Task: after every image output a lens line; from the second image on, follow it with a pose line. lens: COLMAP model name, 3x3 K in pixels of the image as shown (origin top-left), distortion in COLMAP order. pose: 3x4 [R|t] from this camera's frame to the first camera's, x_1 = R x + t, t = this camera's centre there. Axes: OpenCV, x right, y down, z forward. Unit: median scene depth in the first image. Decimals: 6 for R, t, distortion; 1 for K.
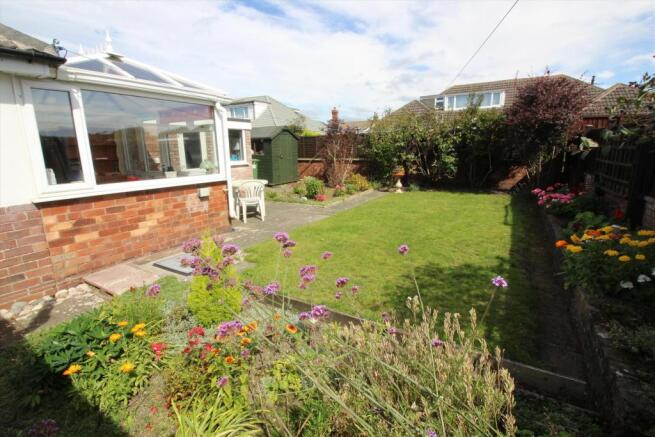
lens RADIAL K [[307.3, 0, 325.7], [0, 307.3, 214.0], [0, 0, 1]] dist [-0.013535, -0.001168]
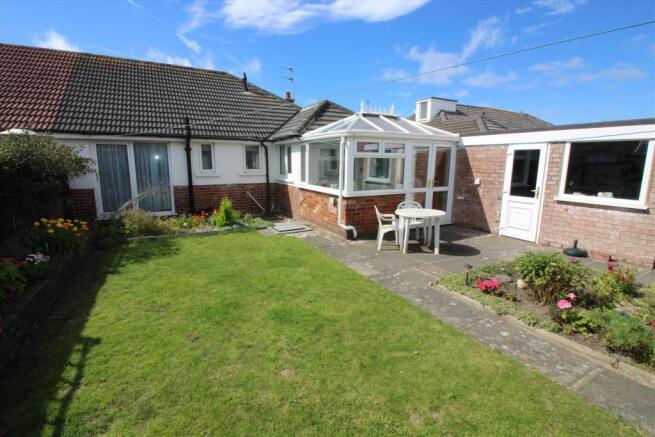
lens RADIAL K [[307.3, 0, 325.7], [0, 307.3, 214.0], [0, 0, 1]] dist [-0.013535, -0.001168]
pose [[-0.513358, 0.156690, -0.843748, 1.015072], [-0.177626, 0.942498, 0.283101, -0.493633], [0.839591, 0.295204, -0.456007, 1.958936]]
